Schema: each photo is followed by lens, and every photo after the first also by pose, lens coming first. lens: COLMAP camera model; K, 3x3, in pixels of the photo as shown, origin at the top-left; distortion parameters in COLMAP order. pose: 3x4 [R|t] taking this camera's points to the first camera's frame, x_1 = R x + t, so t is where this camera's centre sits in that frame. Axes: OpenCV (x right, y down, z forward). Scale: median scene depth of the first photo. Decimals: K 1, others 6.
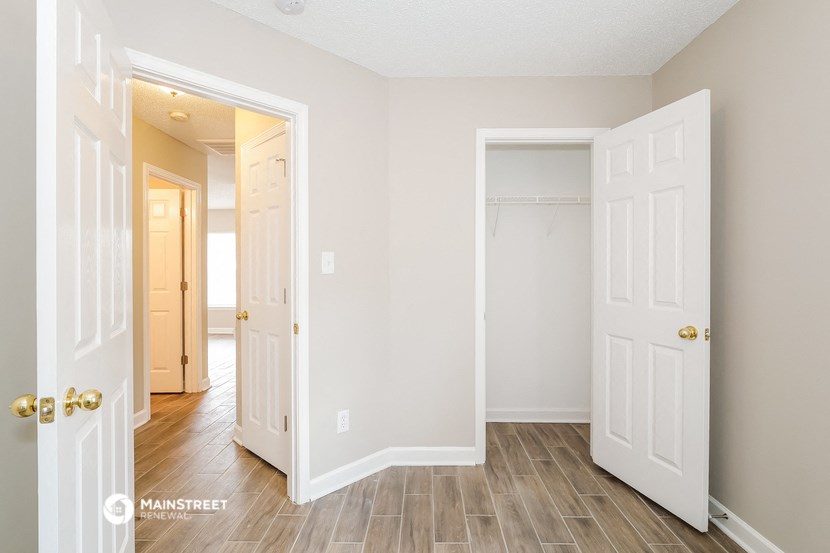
lens RADIAL K [[397.6, 0, 419.2], [0, 397.6, 274.5], [0, 0, 1]] dist [-0.000972, -0.000089]
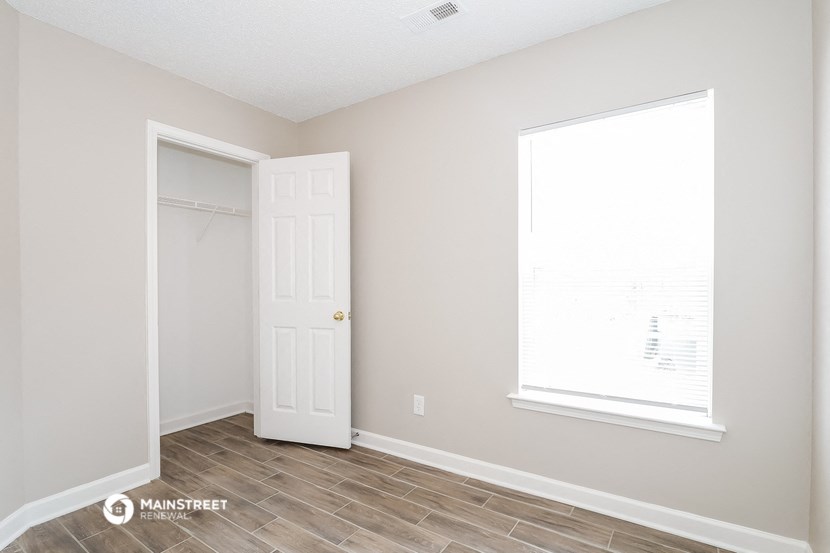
lens RADIAL K [[401.3, 0, 408.0], [0, 401.3, 285.4], [0, 0, 1]] dist [0.003631, 0.000423]
pose [[0.568699, -0.008597, 0.822501, -0.298467], [0.011177, 0.999934, 0.002723, 0.026141], [-0.822470, 0.007645, 0.568758, -0.034320]]
